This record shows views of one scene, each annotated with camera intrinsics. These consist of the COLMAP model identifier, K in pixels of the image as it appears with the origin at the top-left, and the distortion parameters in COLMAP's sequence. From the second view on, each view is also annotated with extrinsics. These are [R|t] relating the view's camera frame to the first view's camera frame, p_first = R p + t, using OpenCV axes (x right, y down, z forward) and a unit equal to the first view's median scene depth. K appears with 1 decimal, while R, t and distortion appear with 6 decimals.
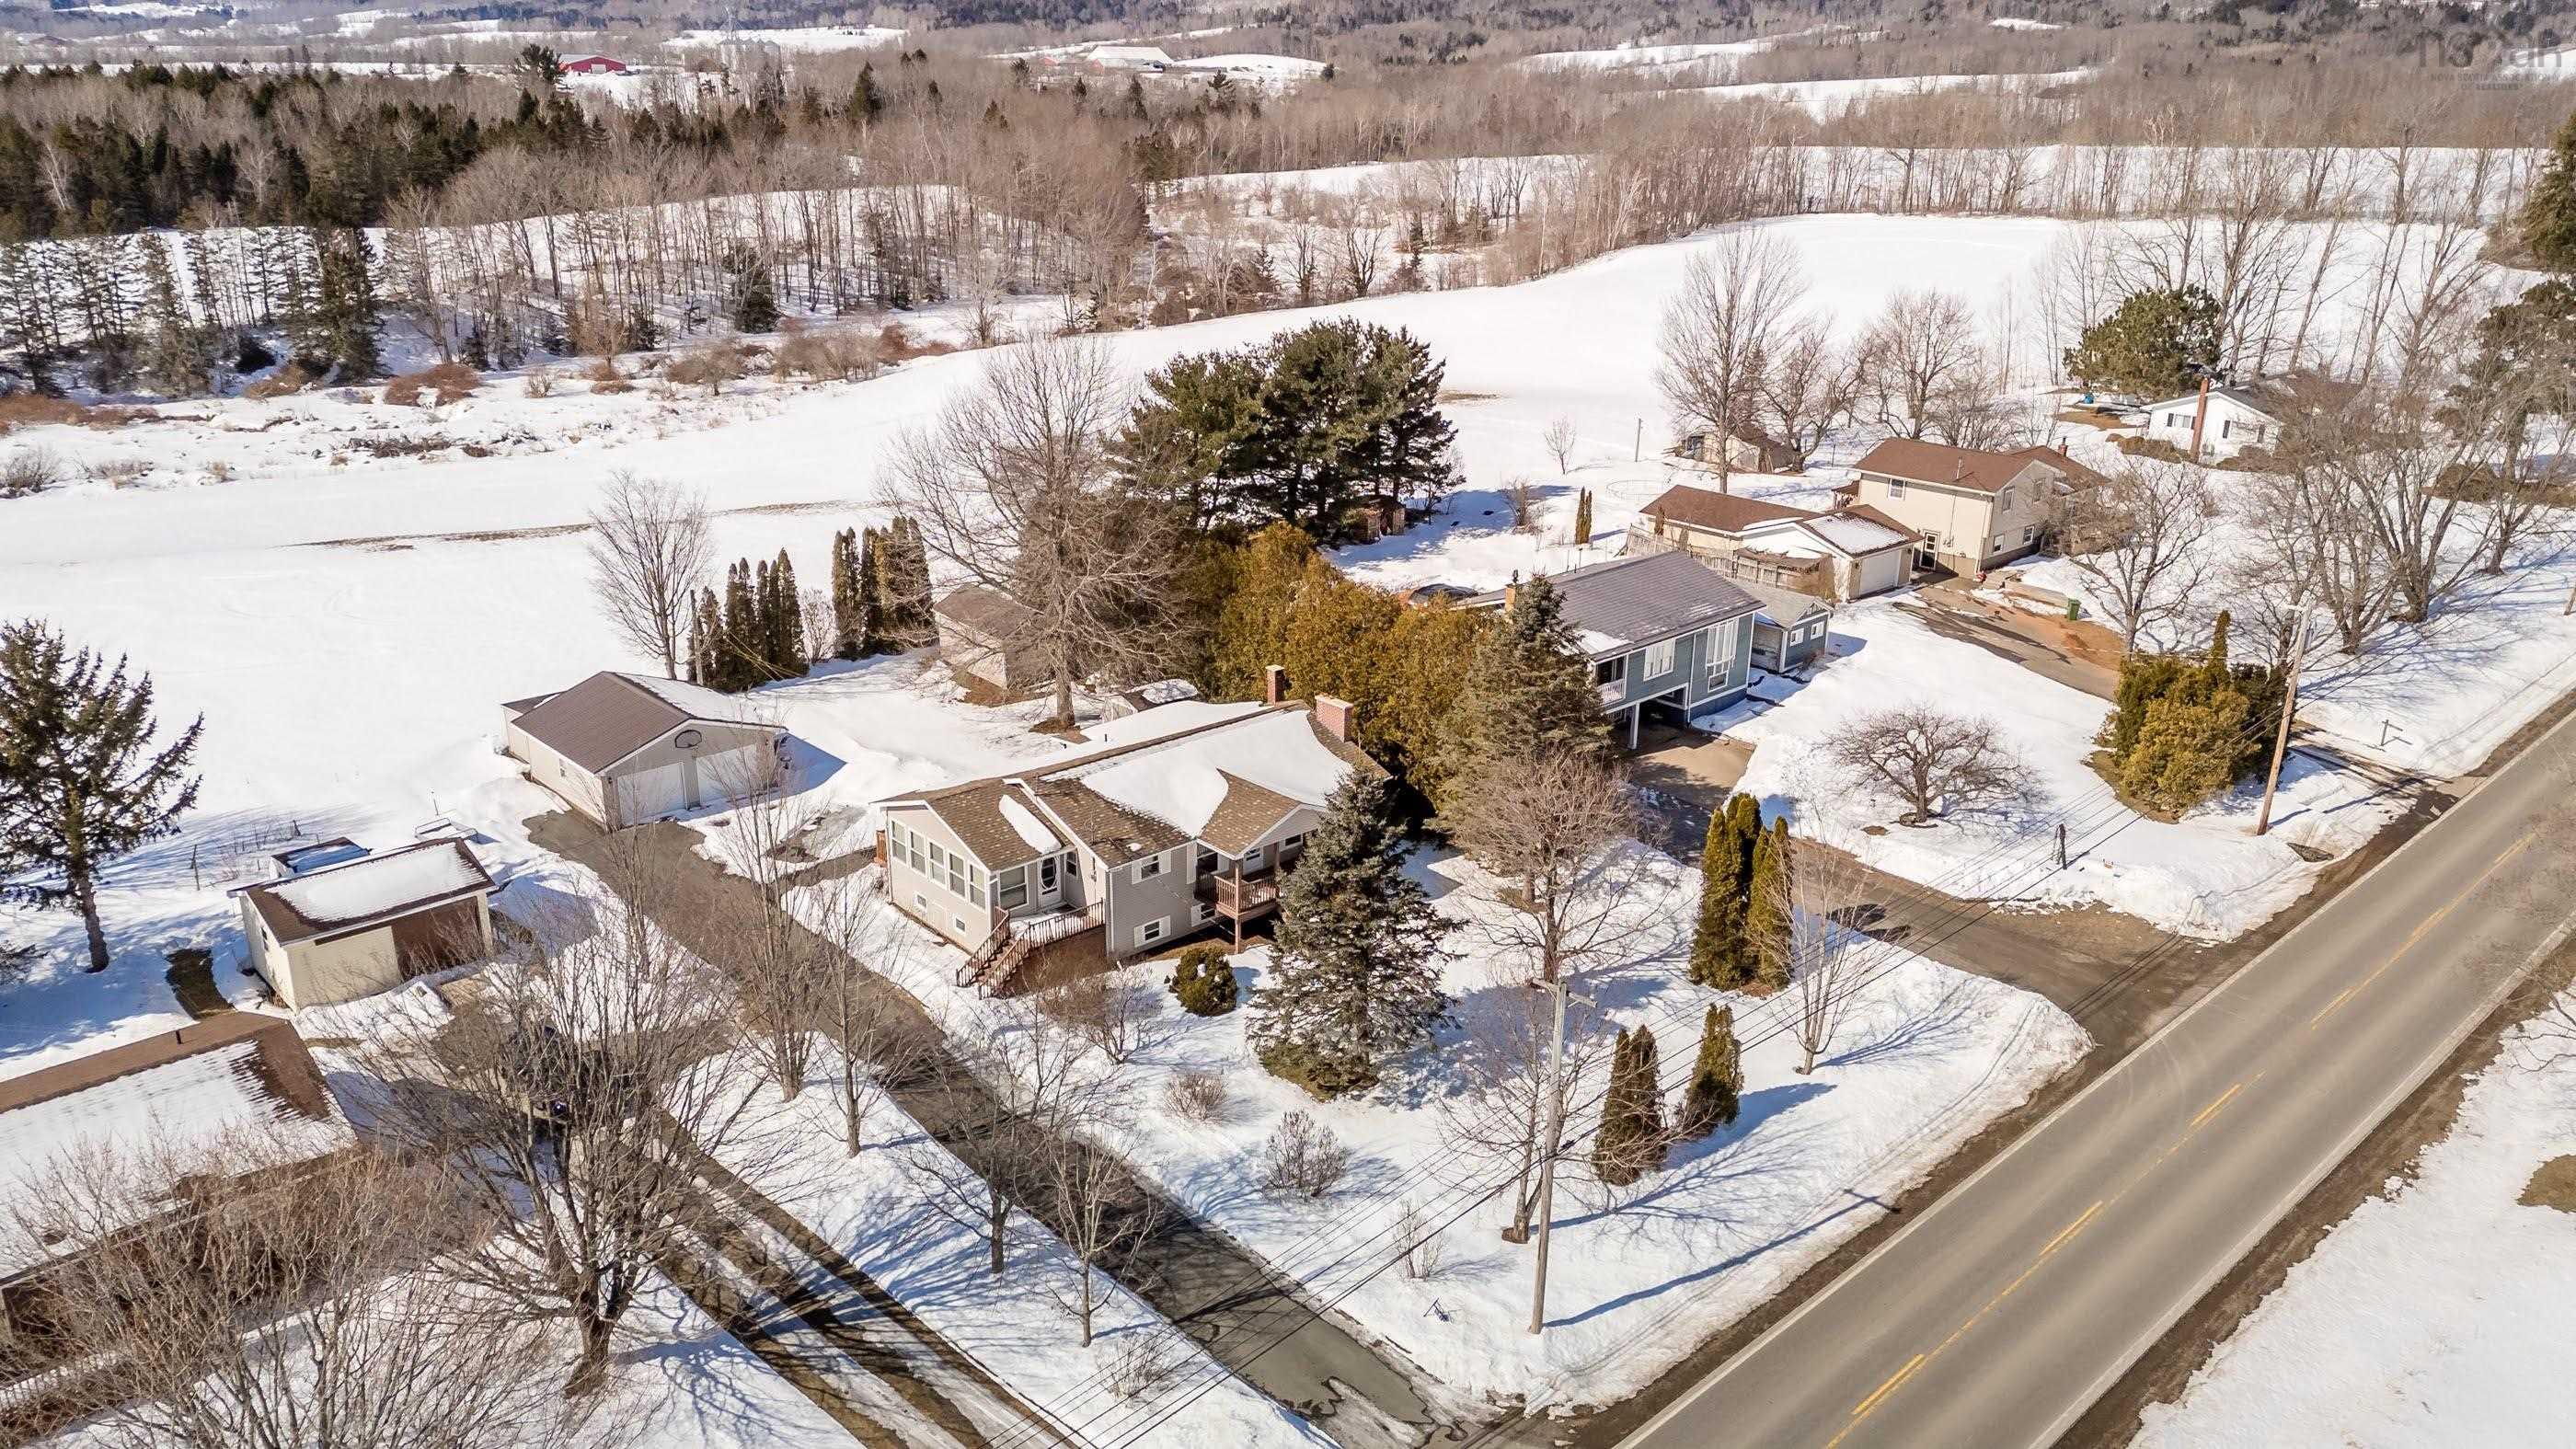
lens RADIAL K [[1812.2, 0, 1288.0], [0, 1812.2, 724.5], [0, 0, 1]] dist [0.001962, -0.008300]
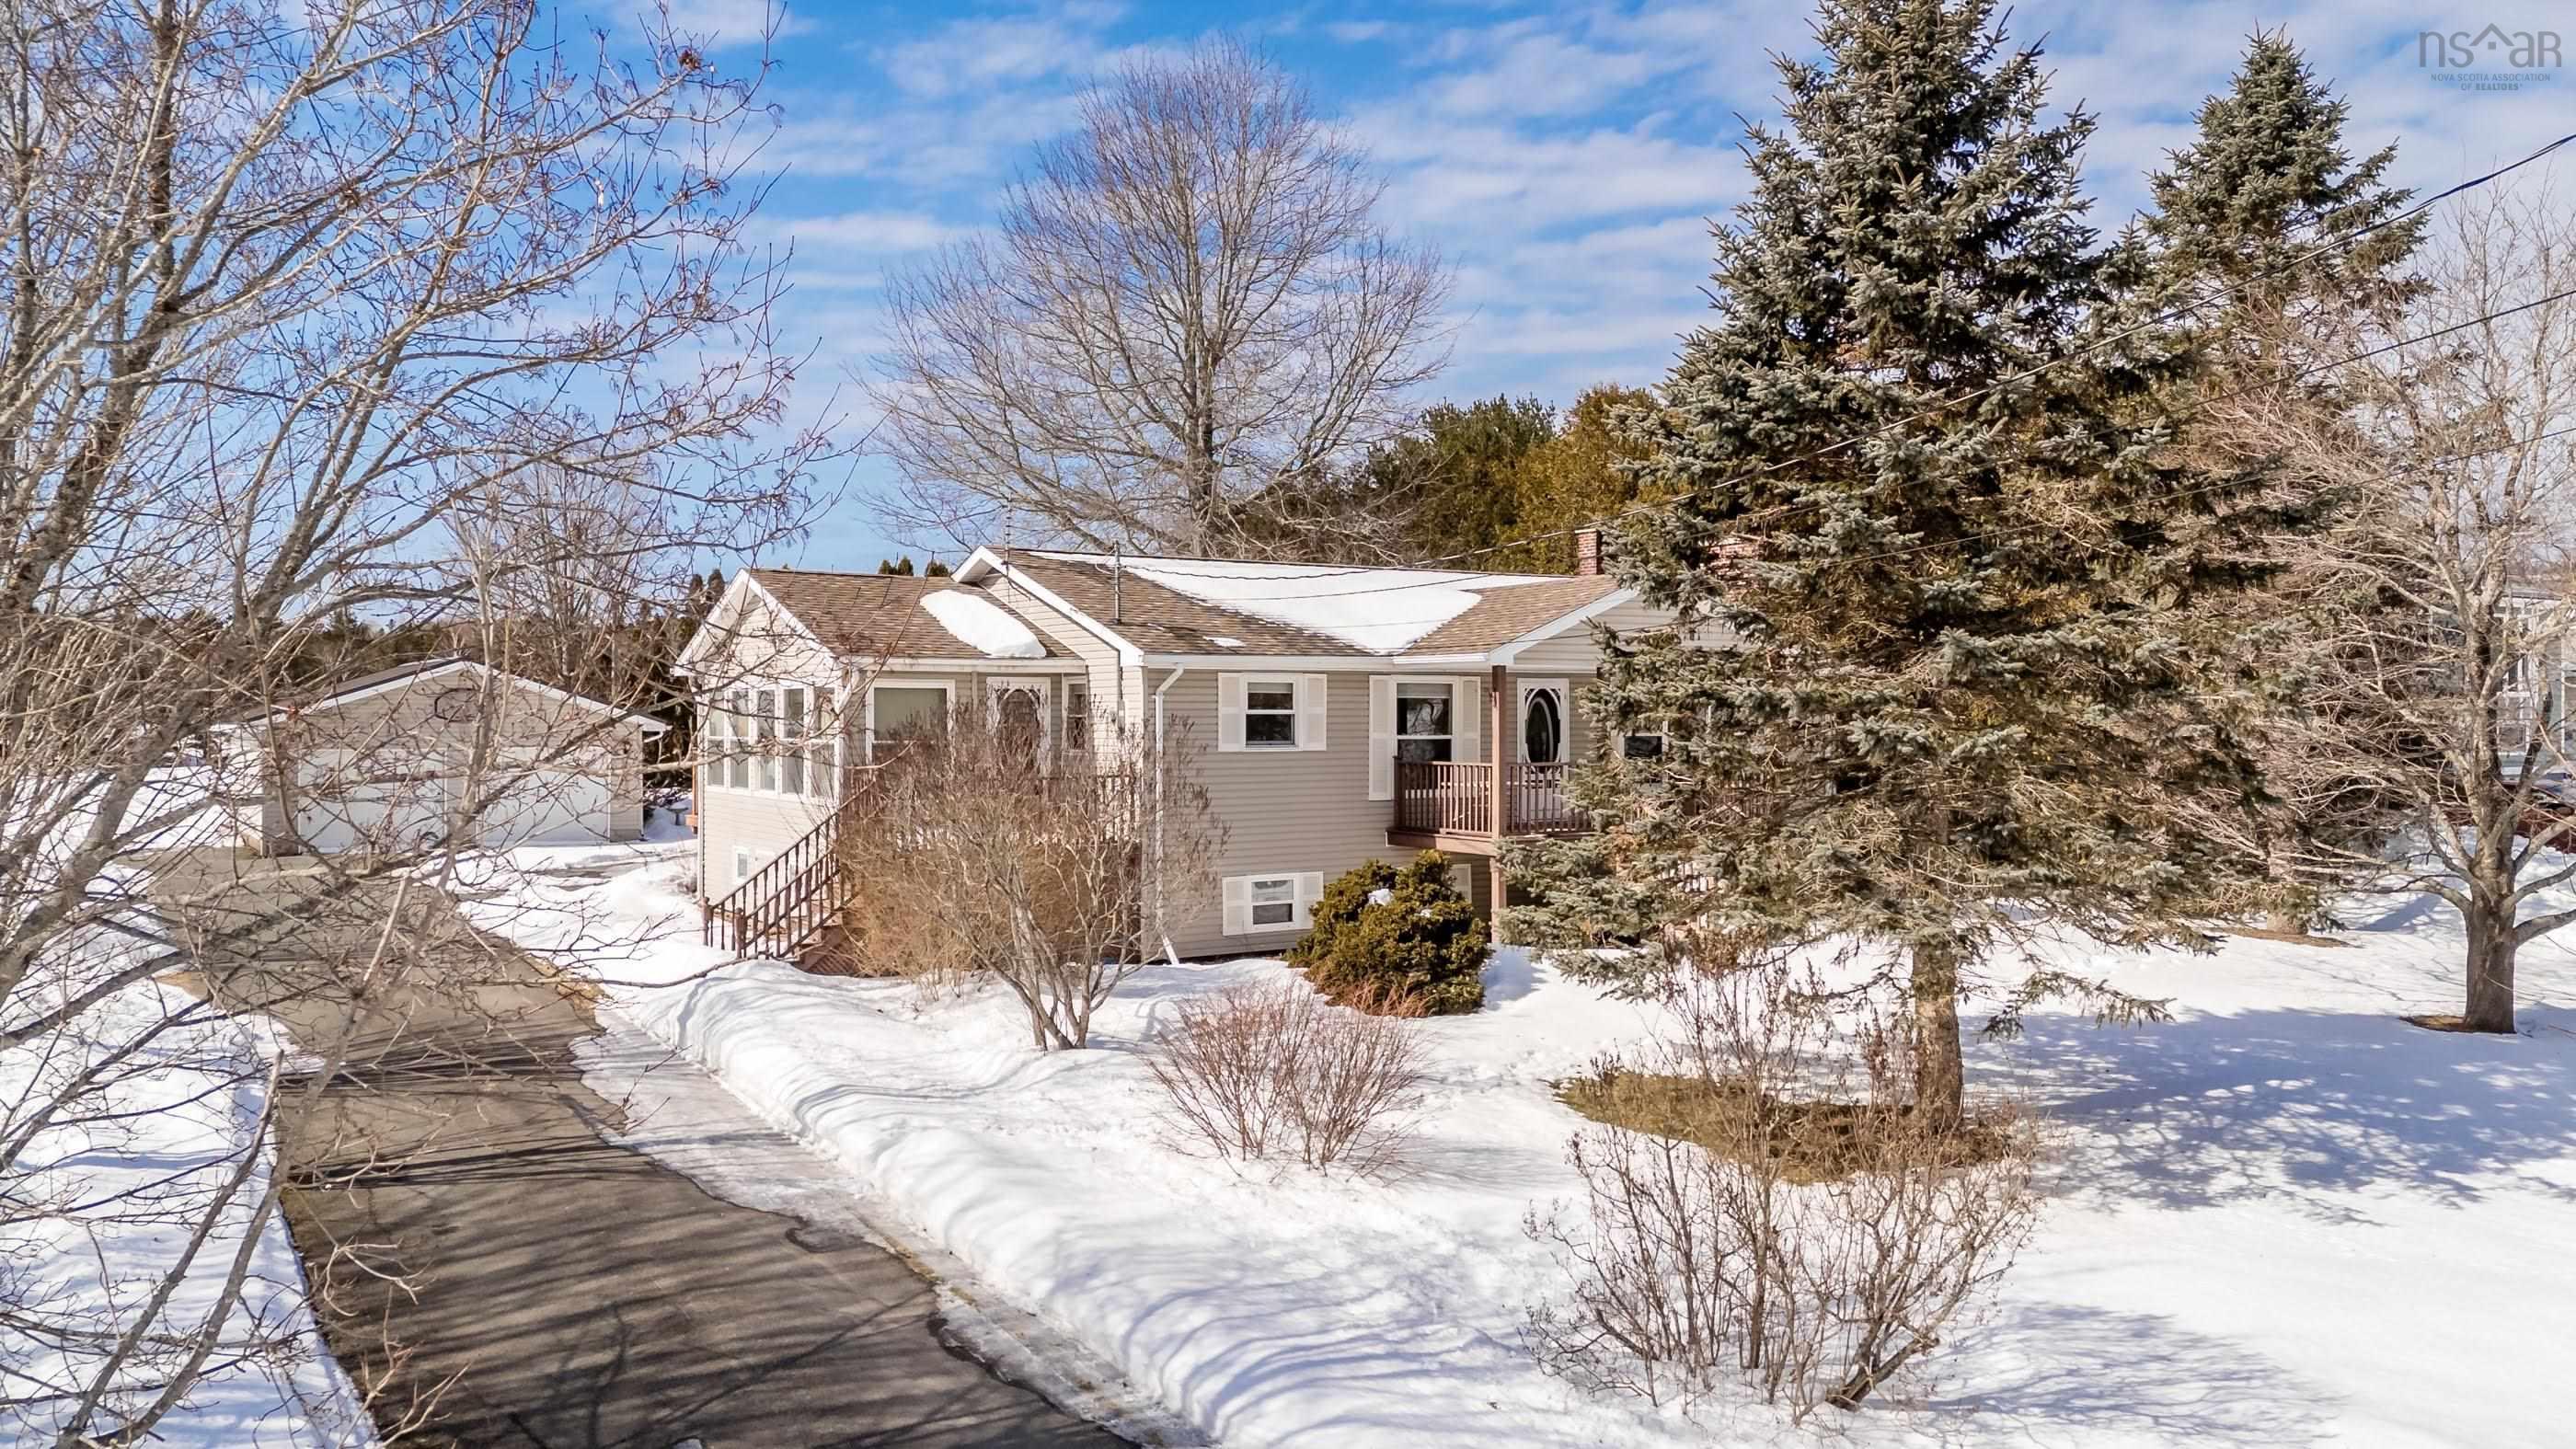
lens RADIAL K [[1812.2, 0, 1288.0], [0, 1812.2, 724.5], [0, 0, 1]] dist [0.001962, -0.008300]
pose [[0.986422, -0.000578, -0.164231, -0.005400], [-0.051257, 0.948960, -0.311205, 0.111207], [0.156028, 0.315397, 0.936045, 0.362689]]
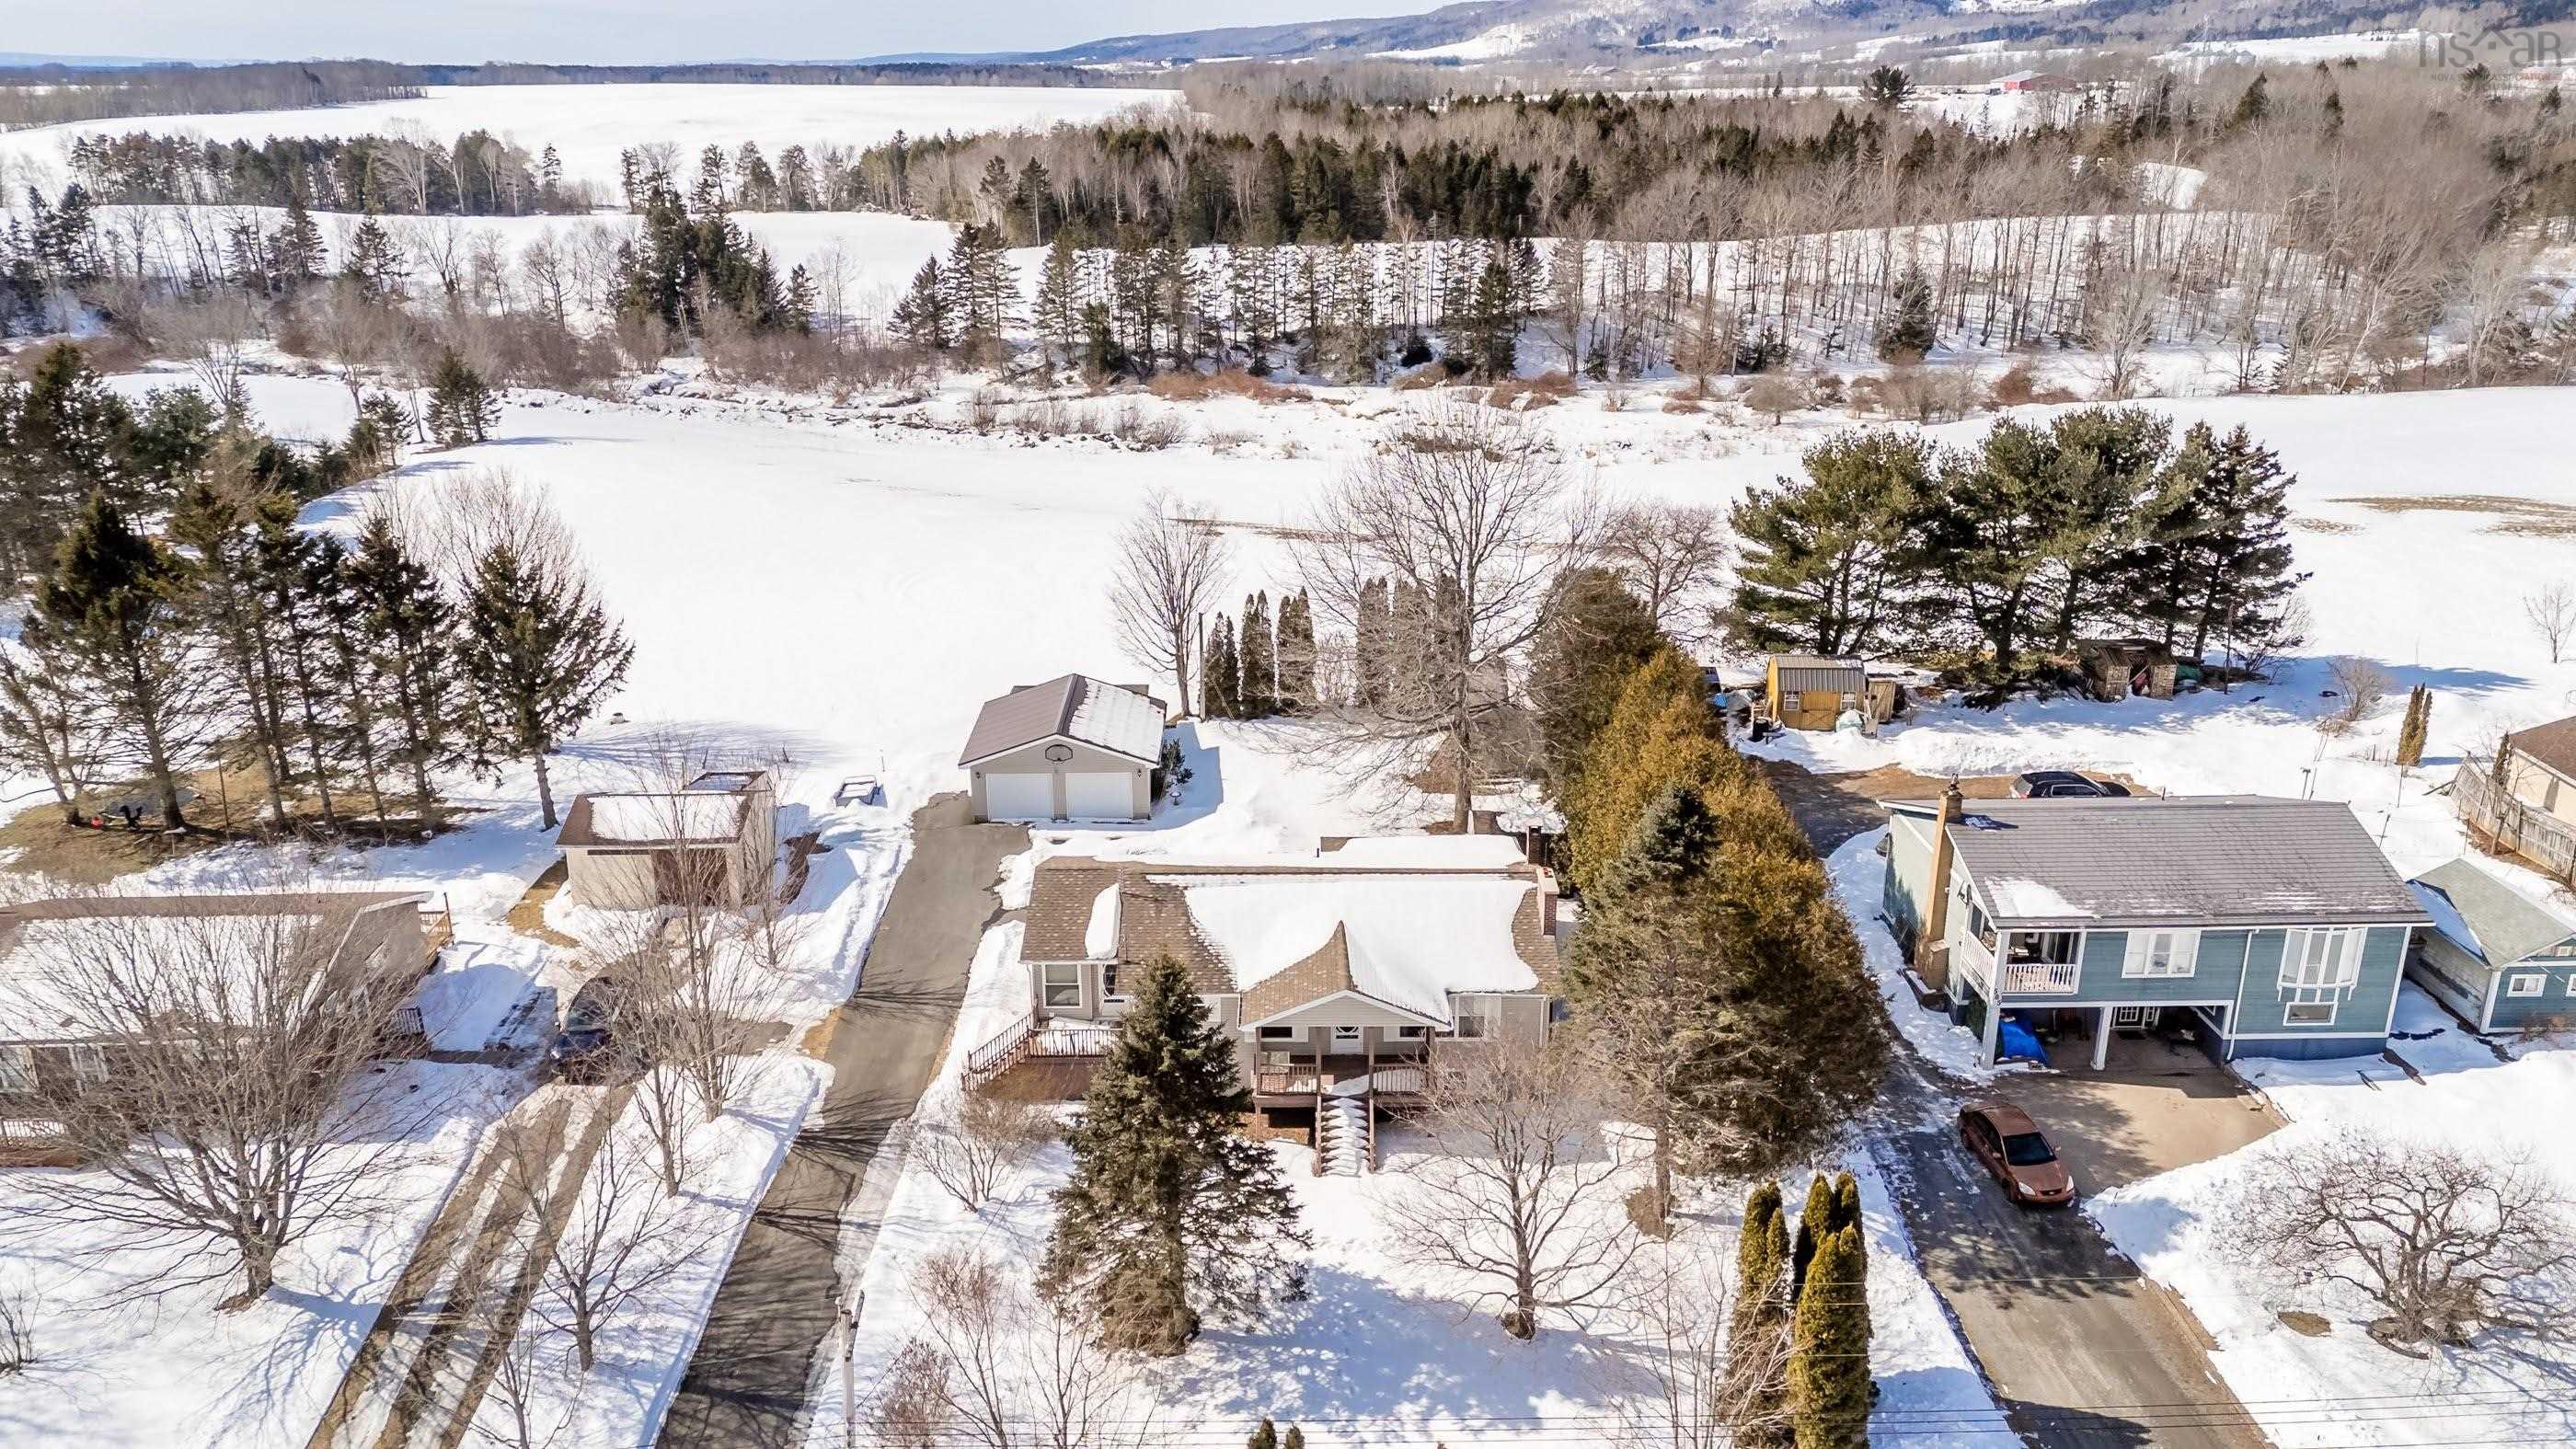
lens RADIAL K [[1812.2, 0, 1288.0], [0, 1812.2, 724.5], [0, 0, 1]] dist [0.001962, -0.008300]
pose [[0.731145, 0.203482, -0.651170, 0.279861], [-0.209302, 0.975358, 0.069779, -0.070129], [0.649323, 0.085273, 0.755717, 0.204147]]
